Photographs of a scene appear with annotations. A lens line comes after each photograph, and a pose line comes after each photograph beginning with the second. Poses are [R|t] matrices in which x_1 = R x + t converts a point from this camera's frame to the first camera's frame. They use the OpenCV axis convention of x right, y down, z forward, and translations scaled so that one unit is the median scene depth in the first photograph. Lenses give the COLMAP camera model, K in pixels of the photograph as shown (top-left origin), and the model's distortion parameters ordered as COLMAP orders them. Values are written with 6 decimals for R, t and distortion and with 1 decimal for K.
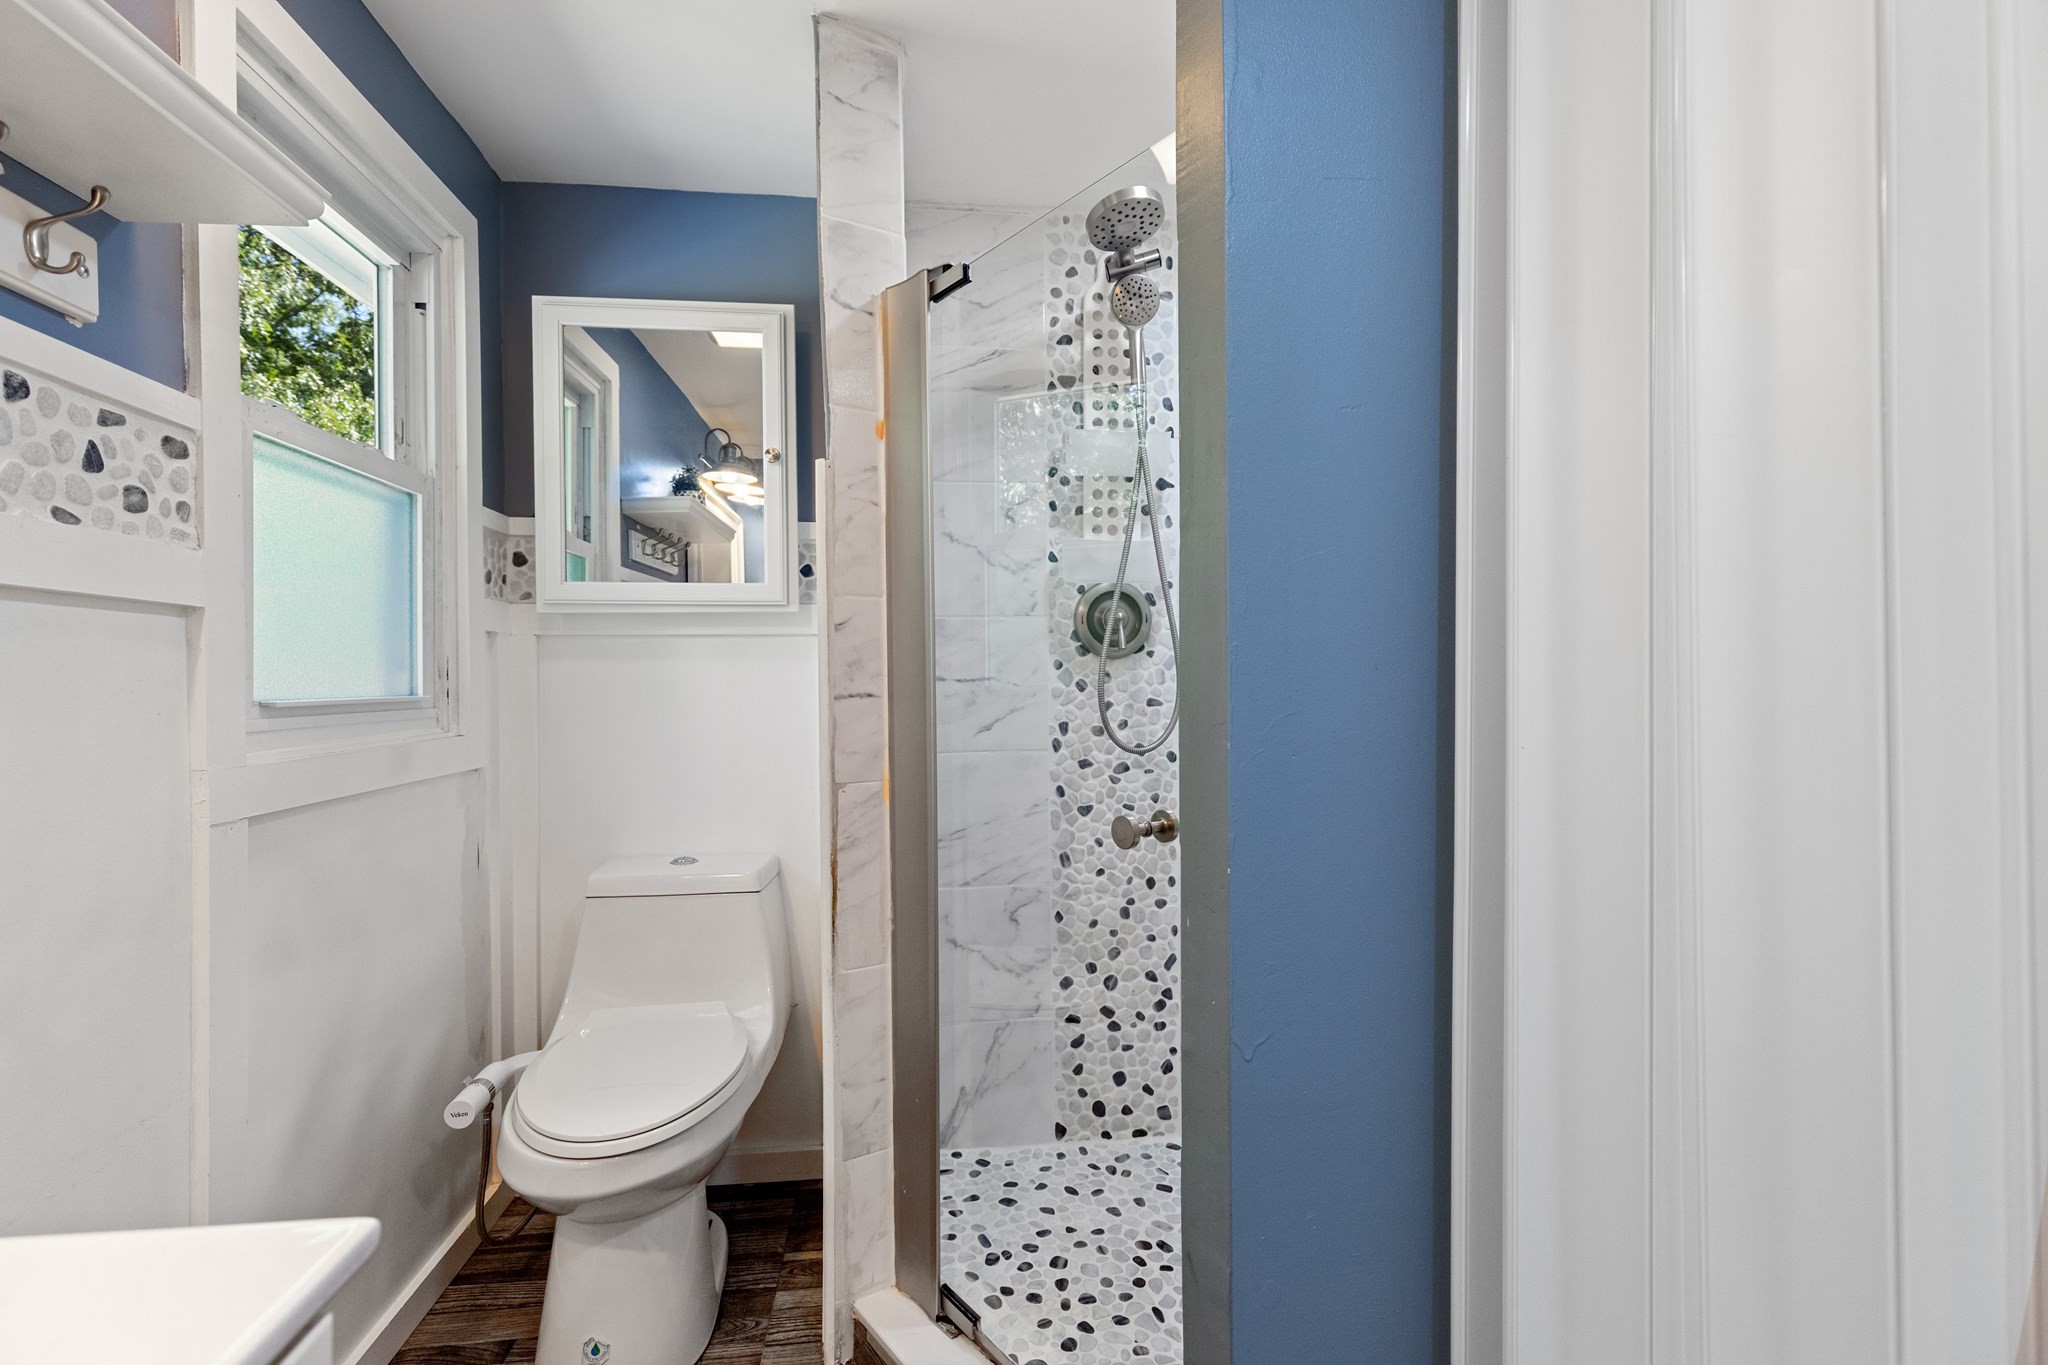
lens RADIAL K [[914.5, 0, 1016.4], [0, 914.5, 677.4], [0, 0, 1]] dist [0.005122, -0.000442]
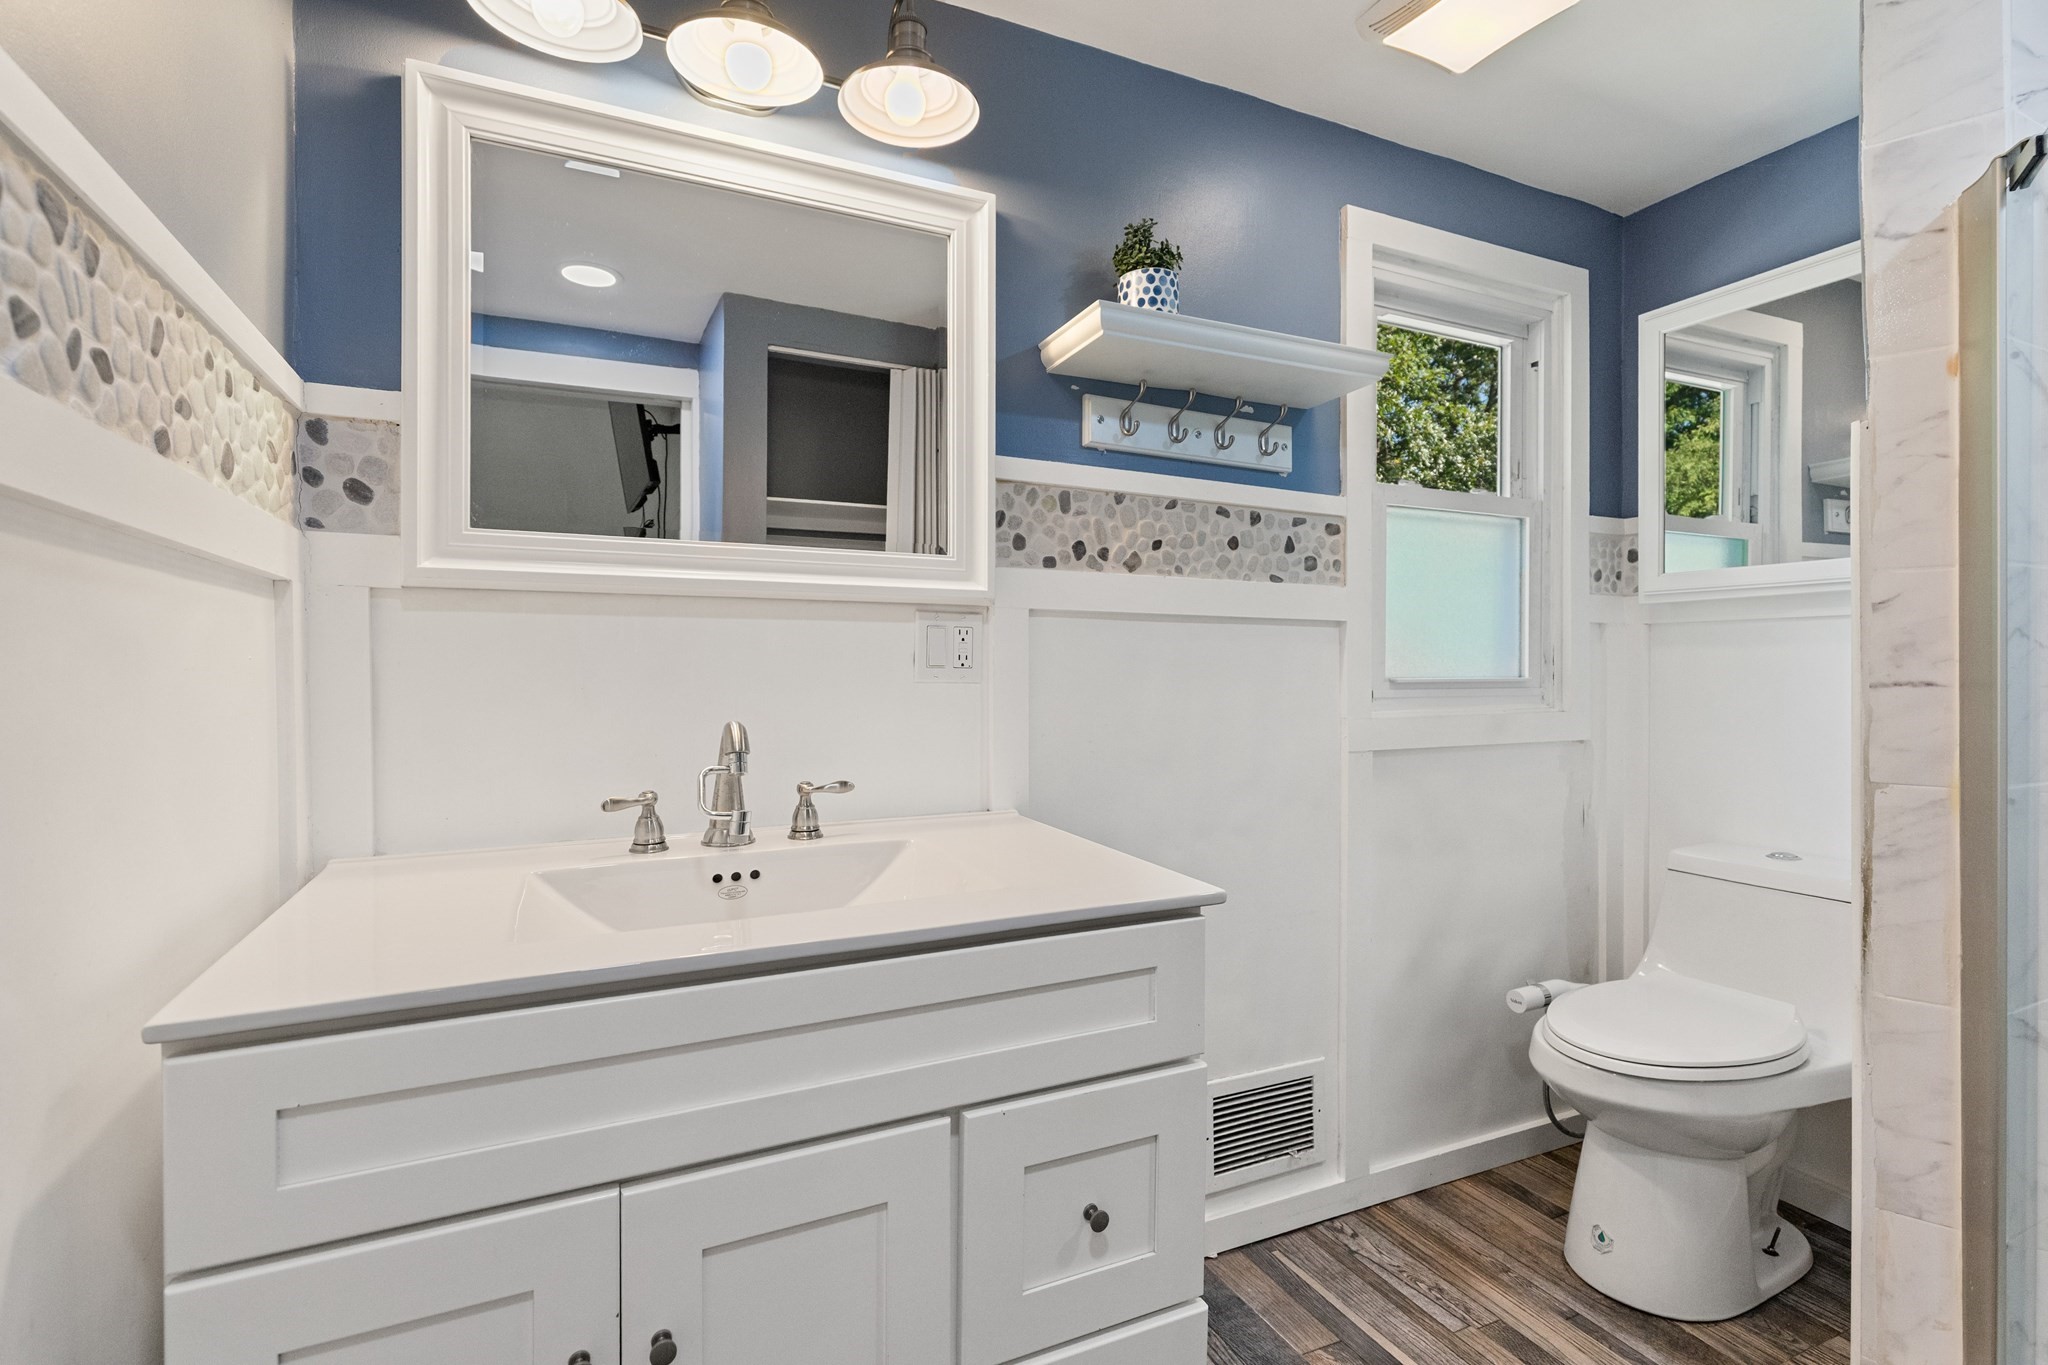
lens RADIAL K [[942.2, 0, 1024.1], [0, 942.2, 659.9], [0, 0, 1]] dist [0.007978, -0.000630]
pose [[0.318624, -0.003249, -0.947876, 0.419854], [-0.000489, 0.999993, -0.003592, 0.000639], [0.947881, 0.001608, 0.318620, -0.079027]]
